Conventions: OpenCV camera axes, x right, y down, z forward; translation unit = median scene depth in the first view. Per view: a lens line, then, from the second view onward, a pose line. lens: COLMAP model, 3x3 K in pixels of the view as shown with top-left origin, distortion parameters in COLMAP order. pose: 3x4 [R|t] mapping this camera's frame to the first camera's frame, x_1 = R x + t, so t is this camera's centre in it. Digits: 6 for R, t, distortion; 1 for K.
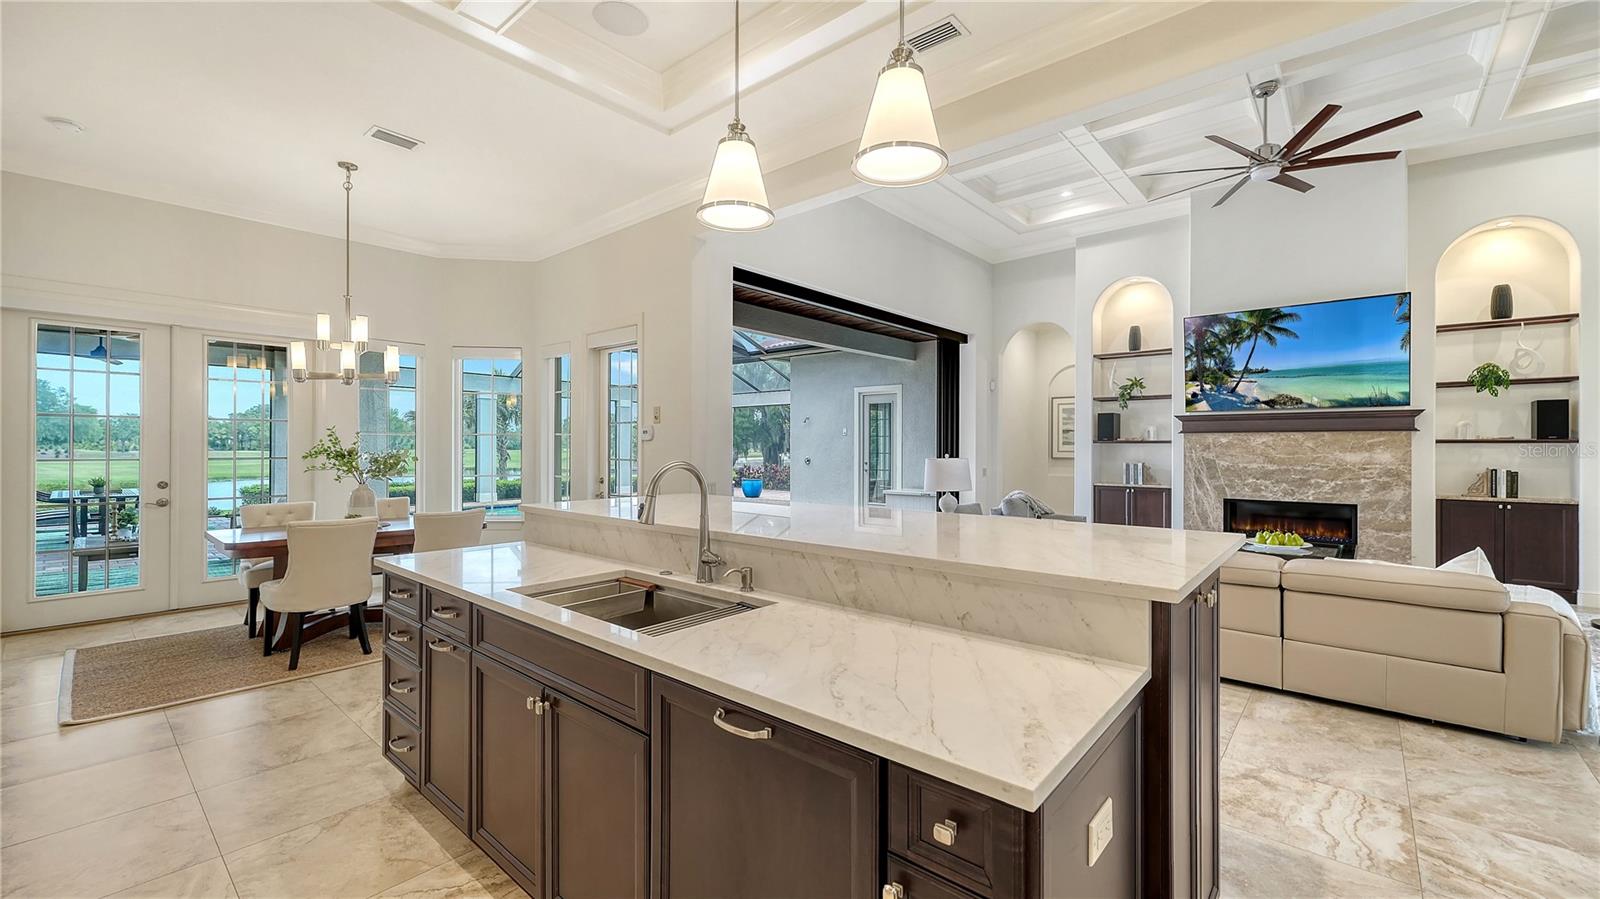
lens RADIAL K [[643.4, 0, 809.1], [0, 643.4, 440.5], [0, 0, 1]] dist [0.006522, -0.001529]
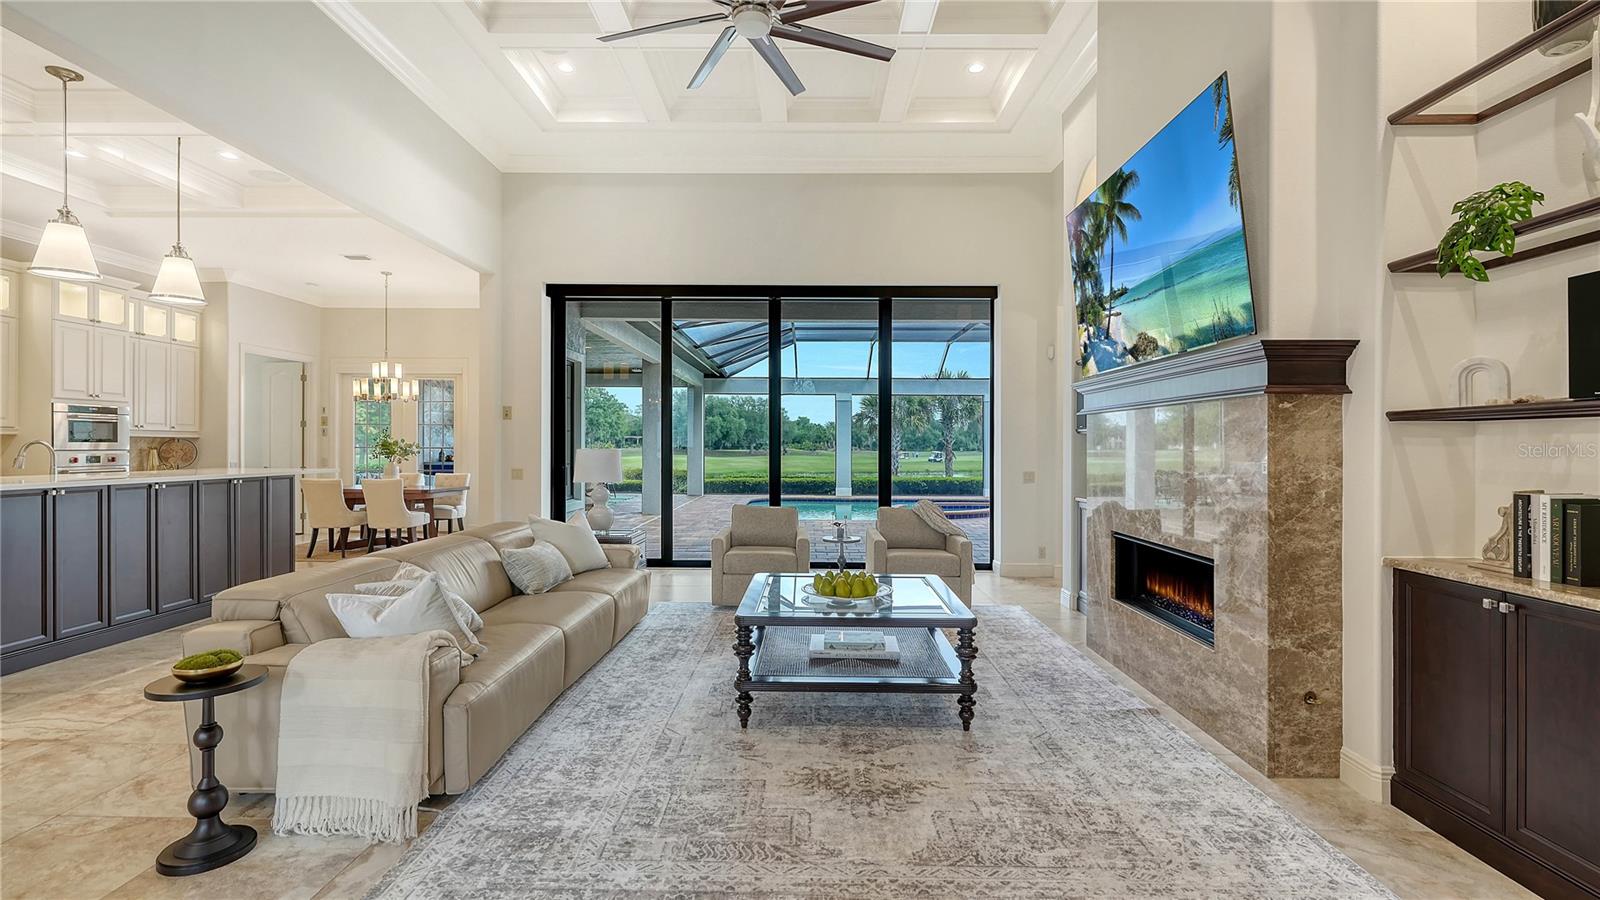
lens RADIAL K [[723.3, 0, 811.1], [0, 723.3, 446.5], [0, 0, 1]] dist [0.007080, -0.002714]
pose [[0.641637, 0.002181, -0.767005, 1.617900], [0.003071, 0.999981, 0.005412, 0.022752], [0.767002, -0.005828, 0.641618, 0.696668]]
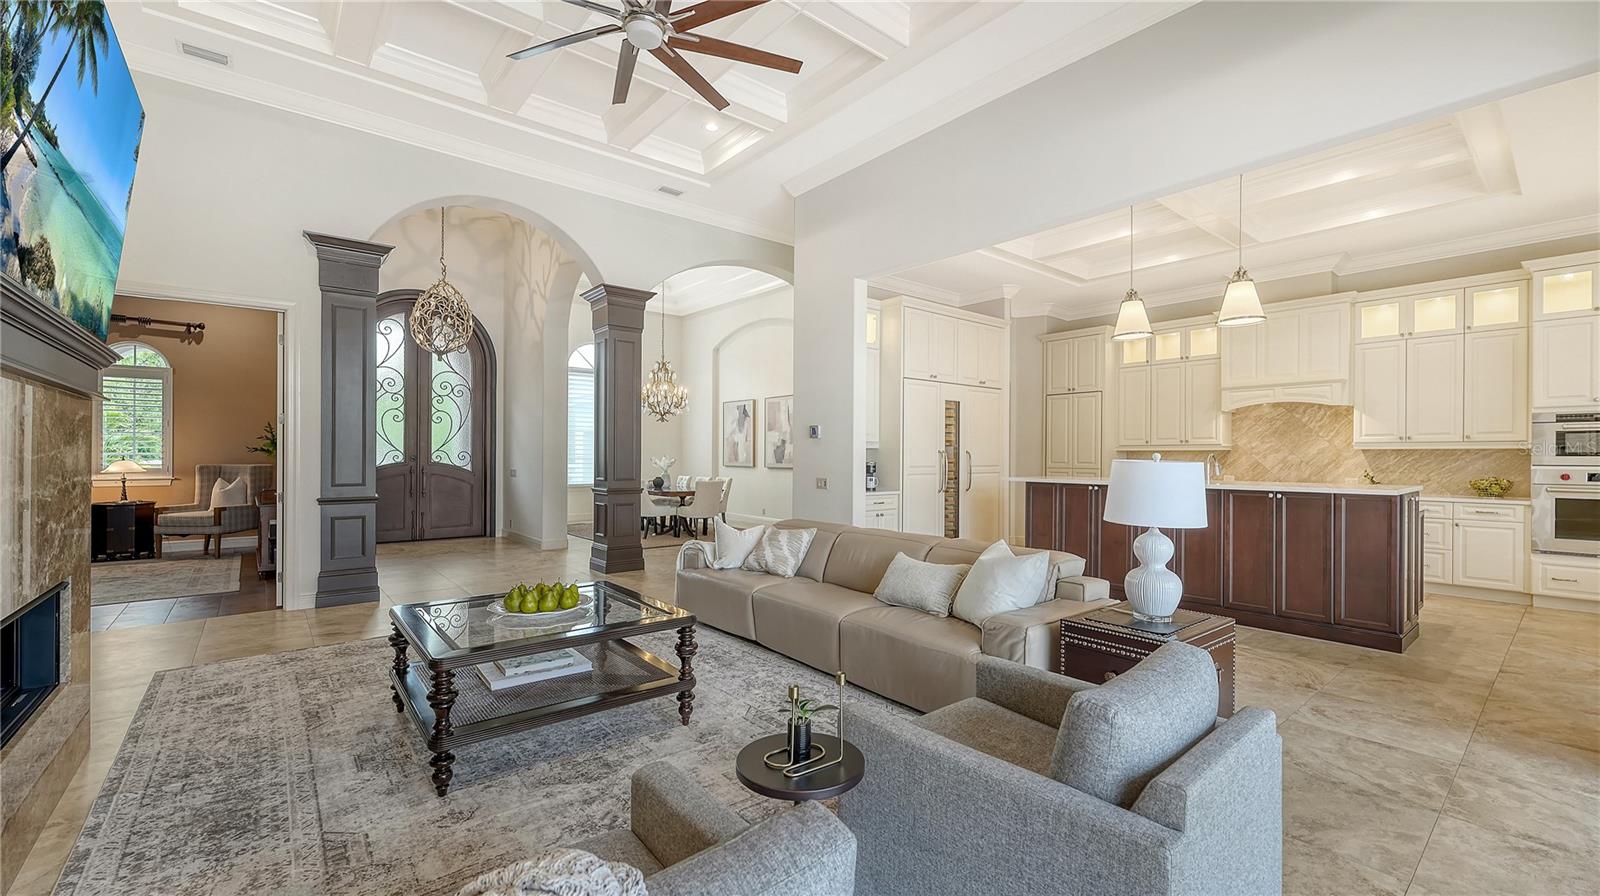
lens RADIAL K [[643.4, 0, 800.4], [0, 643.4, 460.9], [0, 0, 1]] dist [0.006522, -0.001529]
pose [[-0.983990, -0.006496, 0.178104, 0.519288], [-0.006757, 0.999977, -0.000858, 0.037671], [-0.178094, -0.002048, -0.984011, 2.002438]]
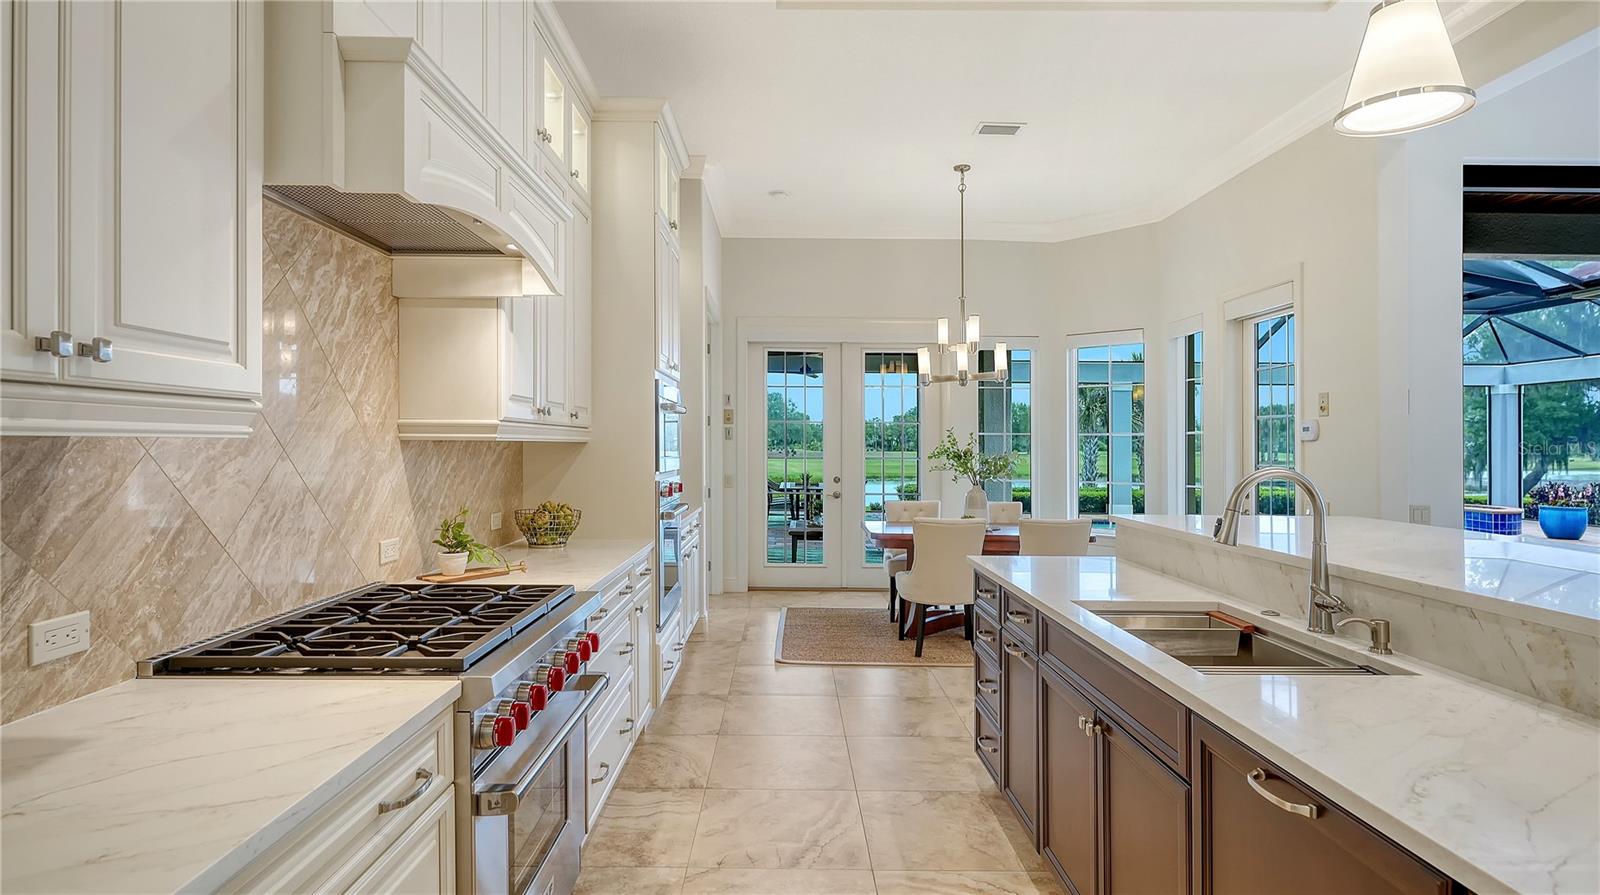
lens RADIAL K [[820.0, 0, 787.3], [0, 820.0, 447.1], [0, 0, 1]] dist [-0.000830, -0.001237]
pose [[0.650972, 0.003292, -0.759094, 0.077659], [0.002146, 0.999979, 0.006177, 0.000264], [0.759099, -0.005650, 0.650951, -0.038195]]
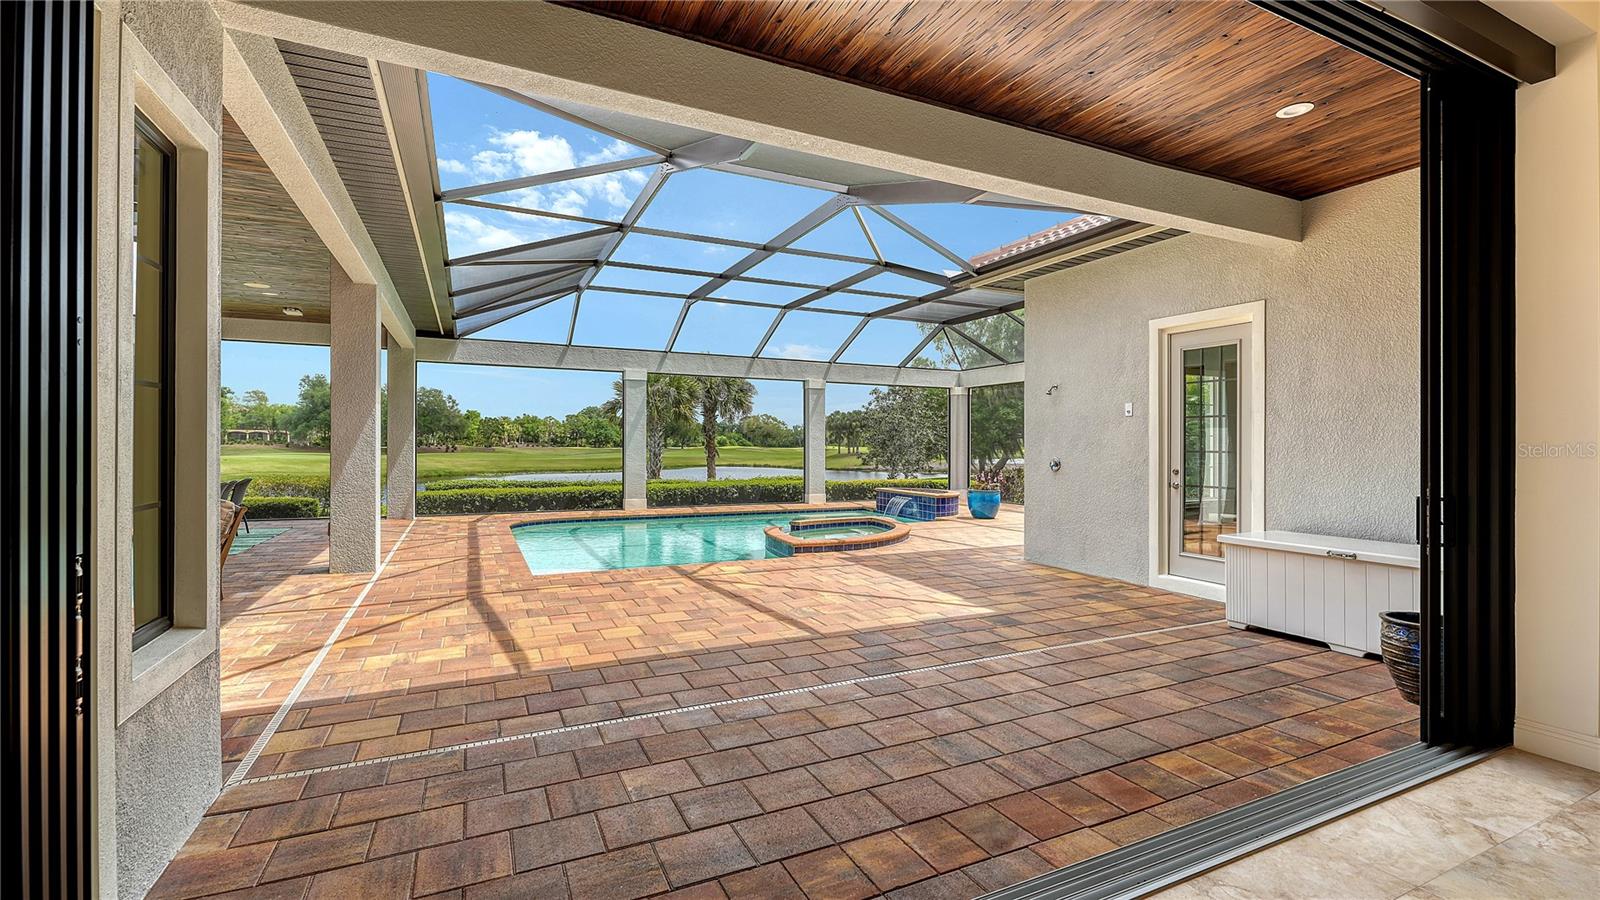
lens RADIAL K [[692.8, 0, 797.5], [0, 692.8, 441.4], [0, 0, 1]] dist [-0.001992, -0.000072]
pose [[0.912637, 0.000892, -0.408770, 0.125377], [0.001000, 0.999990, 0.004415, 0.029135], [0.408770, -0.004438, 0.912627, 1.212598]]
